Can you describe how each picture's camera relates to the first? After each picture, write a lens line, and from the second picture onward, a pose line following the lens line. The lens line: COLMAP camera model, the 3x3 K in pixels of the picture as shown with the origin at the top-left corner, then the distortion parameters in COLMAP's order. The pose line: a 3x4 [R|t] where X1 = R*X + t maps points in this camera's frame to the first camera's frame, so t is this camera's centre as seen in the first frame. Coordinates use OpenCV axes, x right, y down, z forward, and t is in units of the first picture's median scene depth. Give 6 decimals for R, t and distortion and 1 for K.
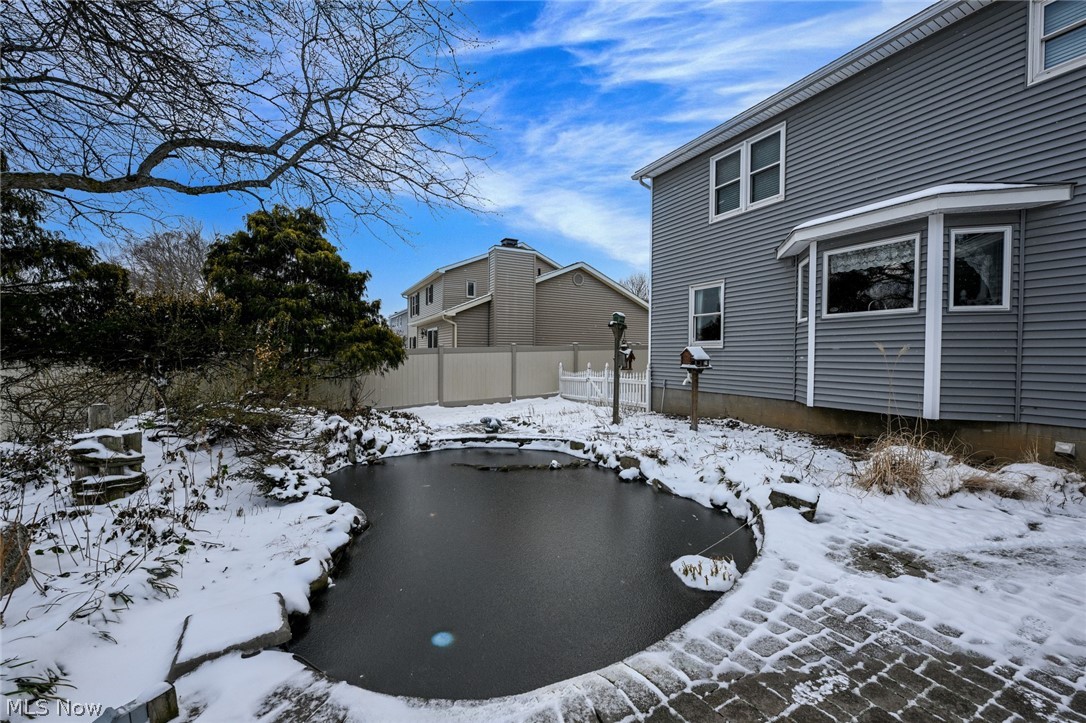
lens RADIAL K [[434.6, 0, 544.7], [0, 434.6, 362.8], [0, 0, 1]] dist [0.000082, -0.000102]
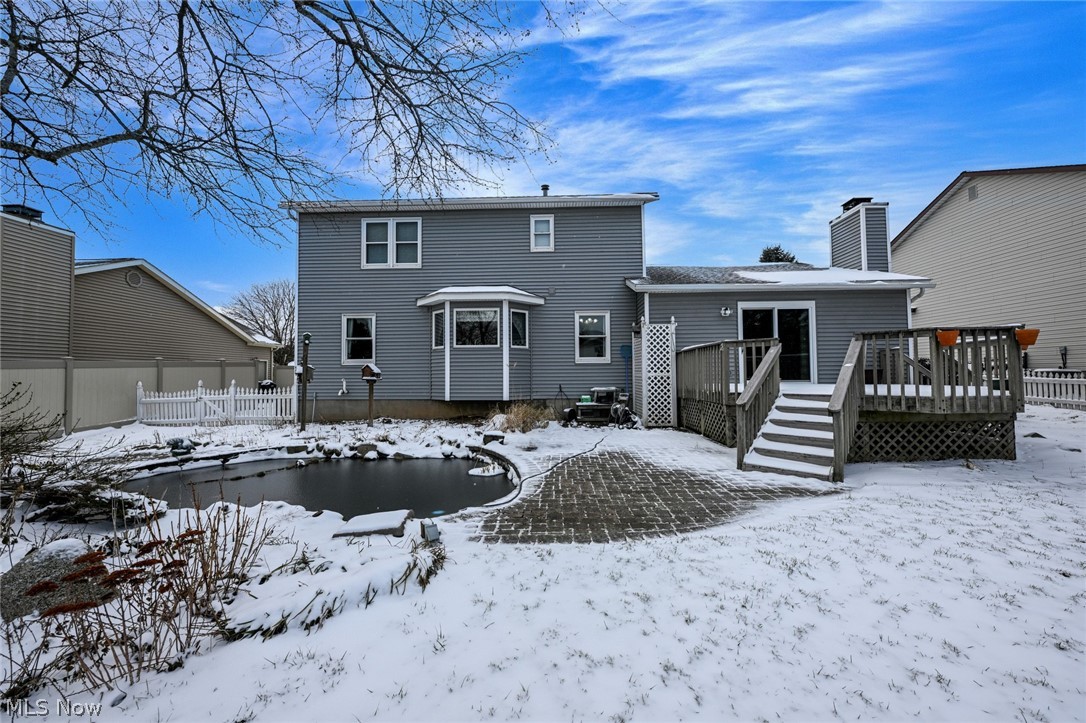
lens RADIAL K [[434.6, 0, 543.3], [0, 434.6, 361.3], [0, 0, 1]] dist [0.000082, -0.000102]
pose [[0.508322, 0.017512, 0.860989, -0.599721], [0.024331, 0.999102, -0.034686, 0.016758], [-0.860823, 0.038581, 0.507439, -0.143072]]
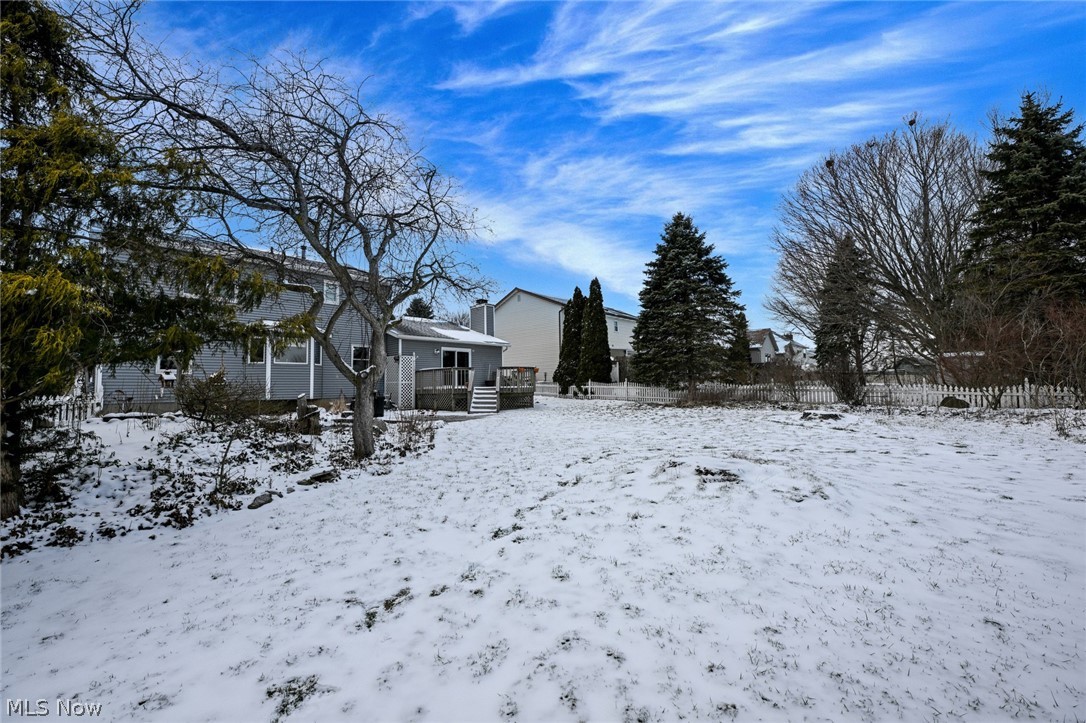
lens RADIAL K [[434.6, 0, 542.8], [0, 434.6, 363.4], [0, 0, 1]] dist [0.000082, -0.000102]
pose [[-0.325010, 0.047206, 0.944532, -2.046726], [0.024145, 0.998842, -0.041612, 0.035738], [-0.945402, 0.009281, -0.325774, 0.345232]]
